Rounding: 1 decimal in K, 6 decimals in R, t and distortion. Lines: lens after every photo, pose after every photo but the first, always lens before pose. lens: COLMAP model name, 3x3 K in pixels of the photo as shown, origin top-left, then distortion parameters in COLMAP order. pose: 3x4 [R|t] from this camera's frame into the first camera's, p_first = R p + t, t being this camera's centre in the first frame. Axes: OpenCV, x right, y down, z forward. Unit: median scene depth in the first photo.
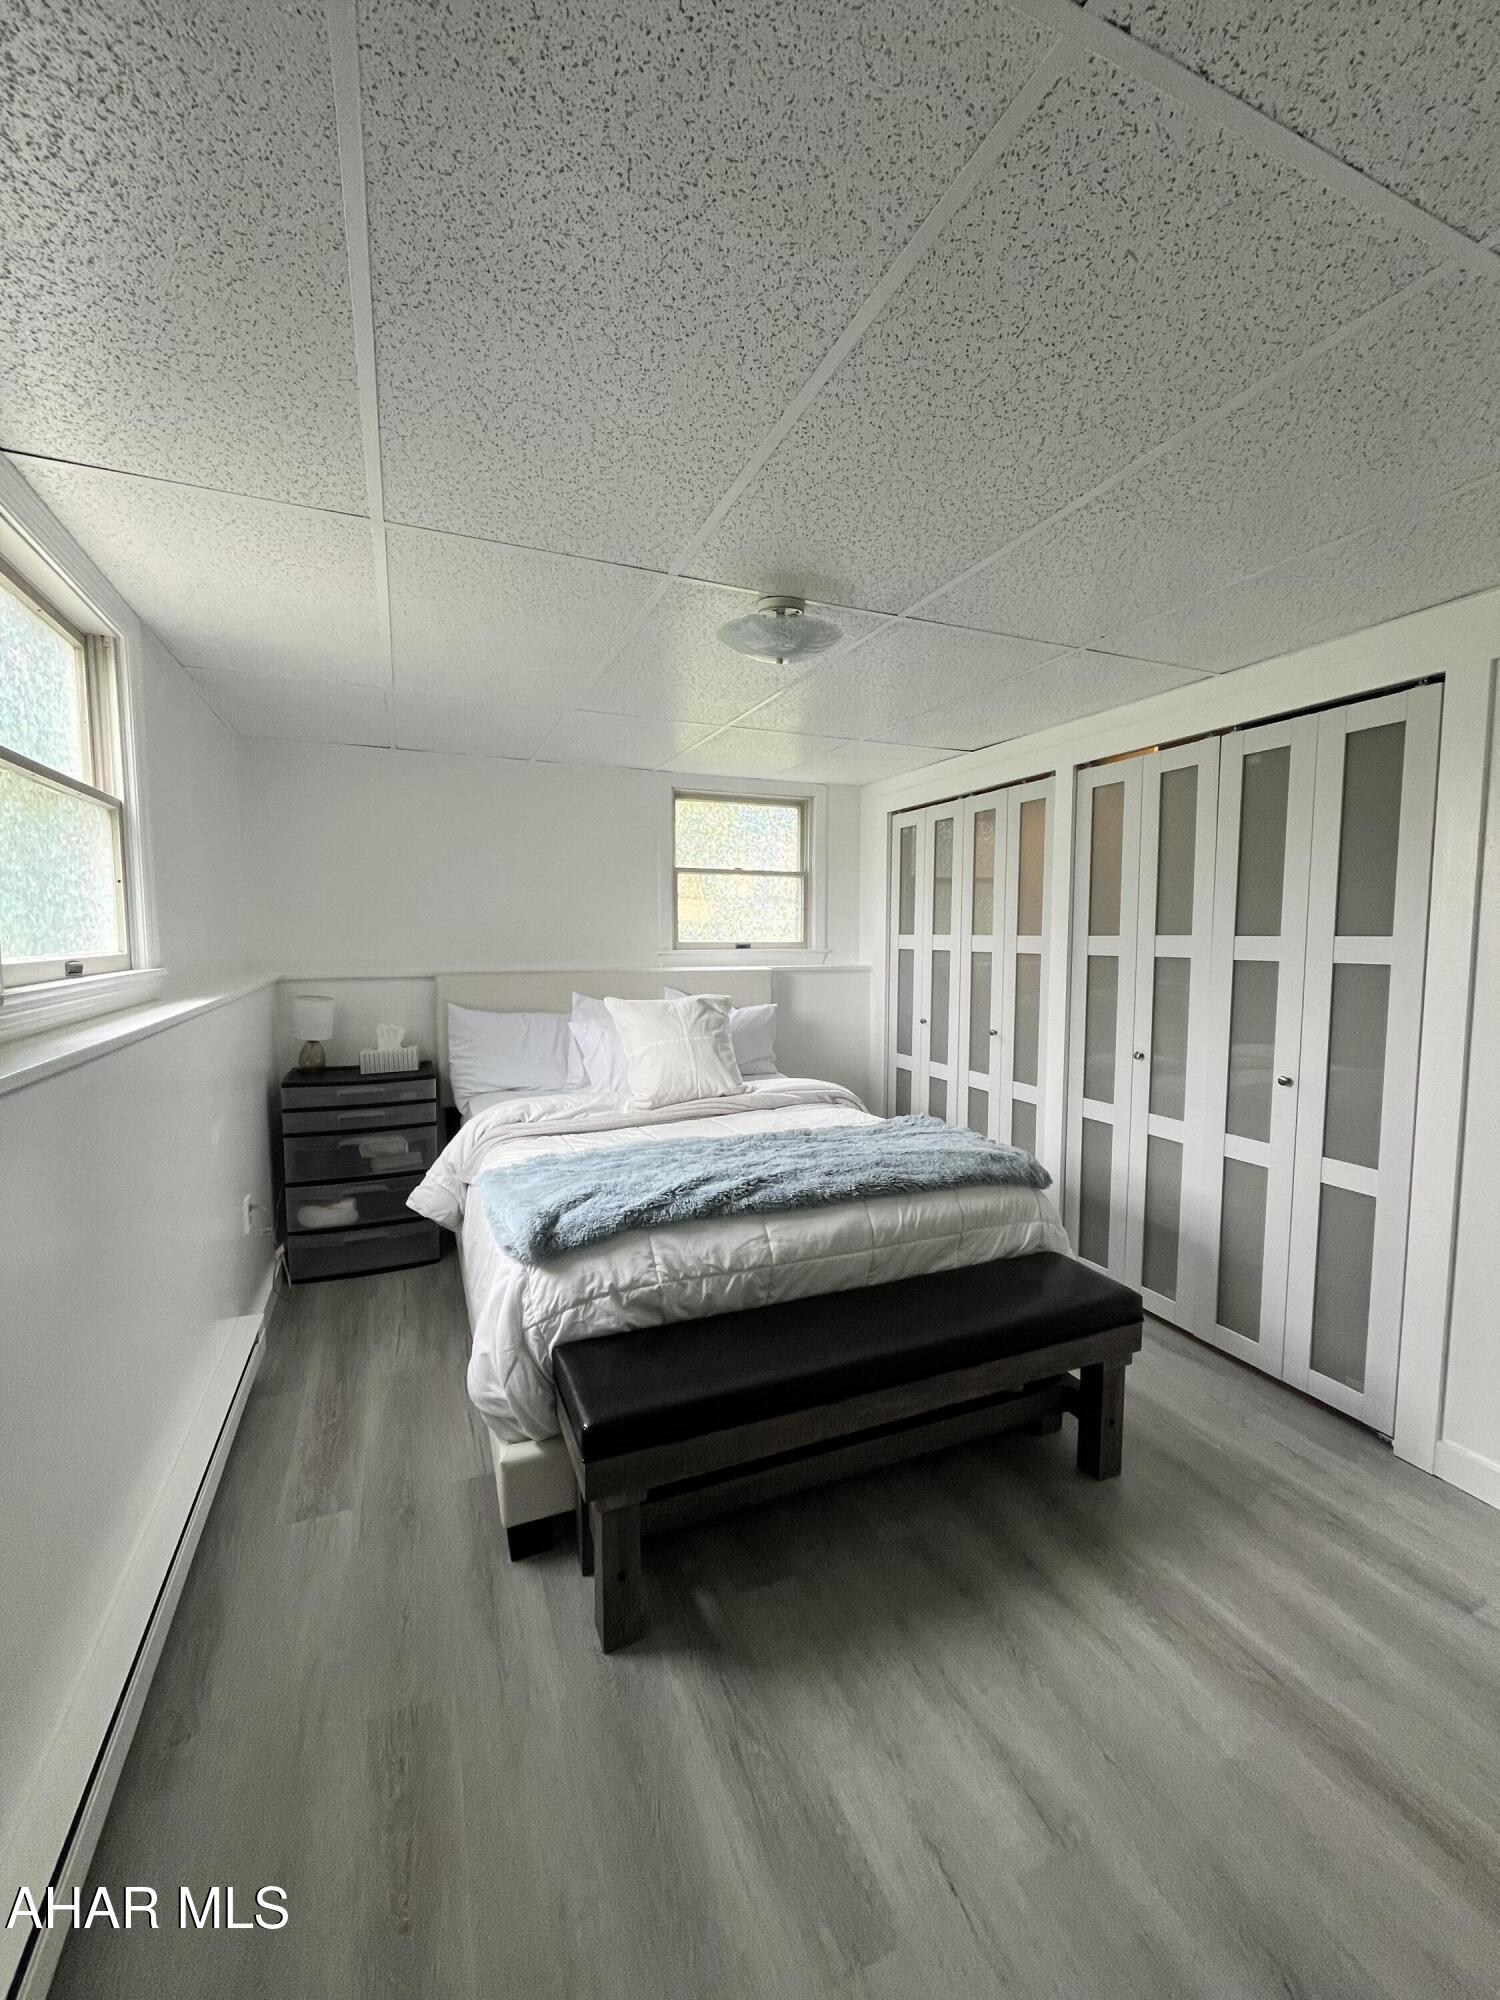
lens RADIAL K [[809.7, 0, 749.8], [0, 809.7, 995.3], [0, 0, 1]] dist [-0.008370, 0.000806]
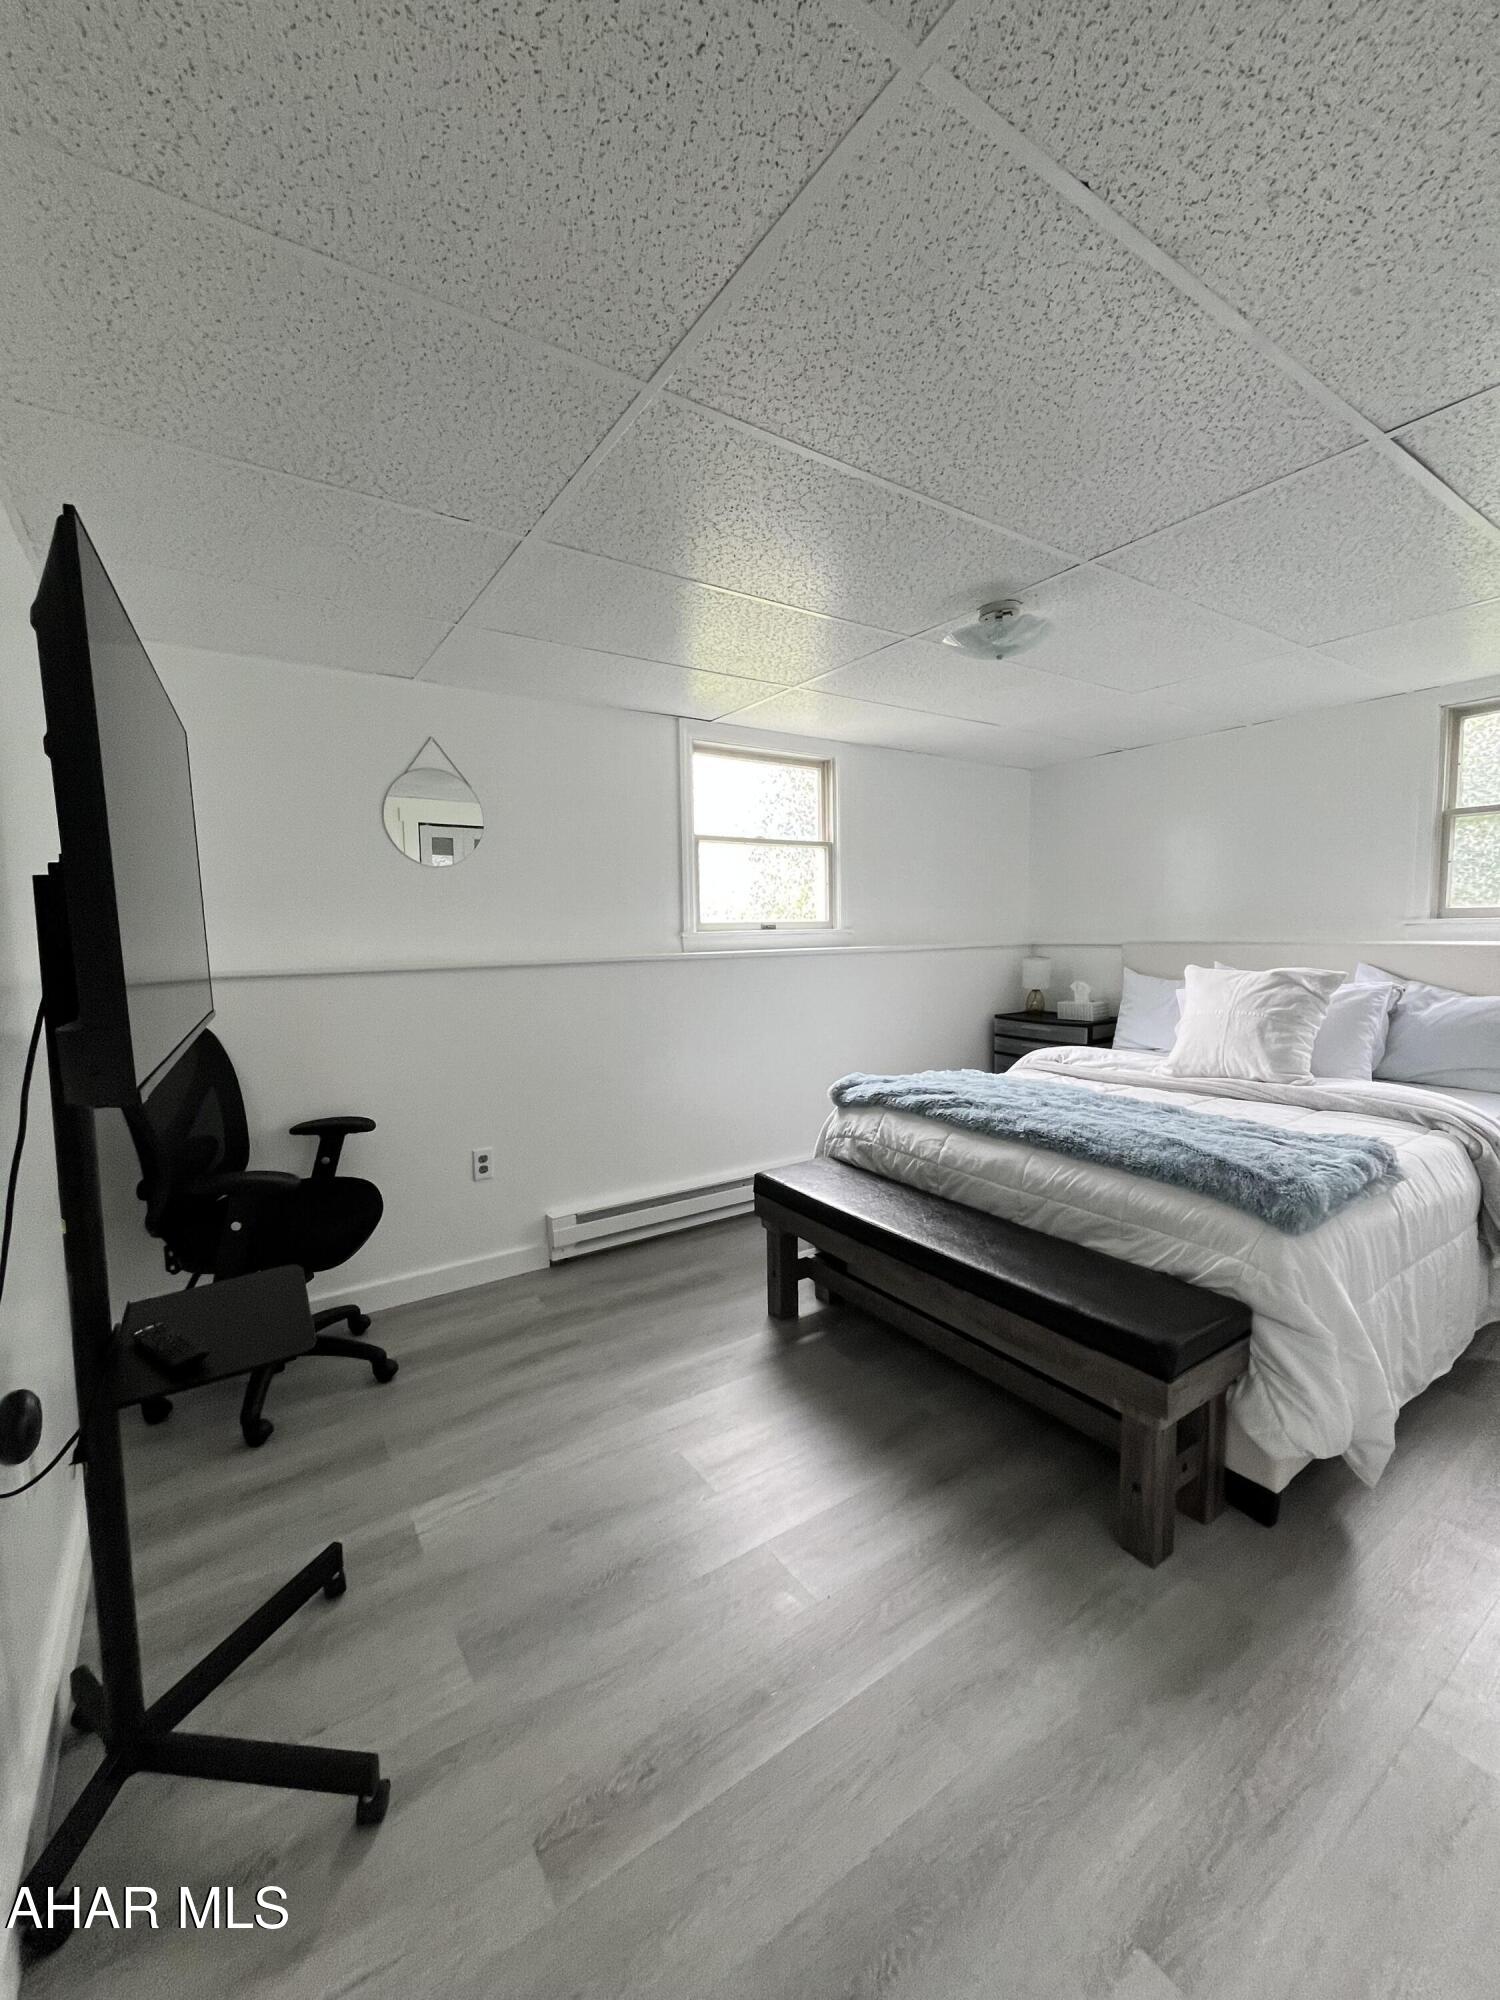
lens RADIAL K [[809.7, 0, 748.3], [0, 809.7, 1004.3], [0, 0, 1]] dist [-0.008370, 0.000806]
pose [[0.186575, 0.085223, -0.978737, 1.137899], [-0.057451, 0.995472, 0.075728, 0.010453], [0.980760, 0.042100, 0.190626, 0.448967]]
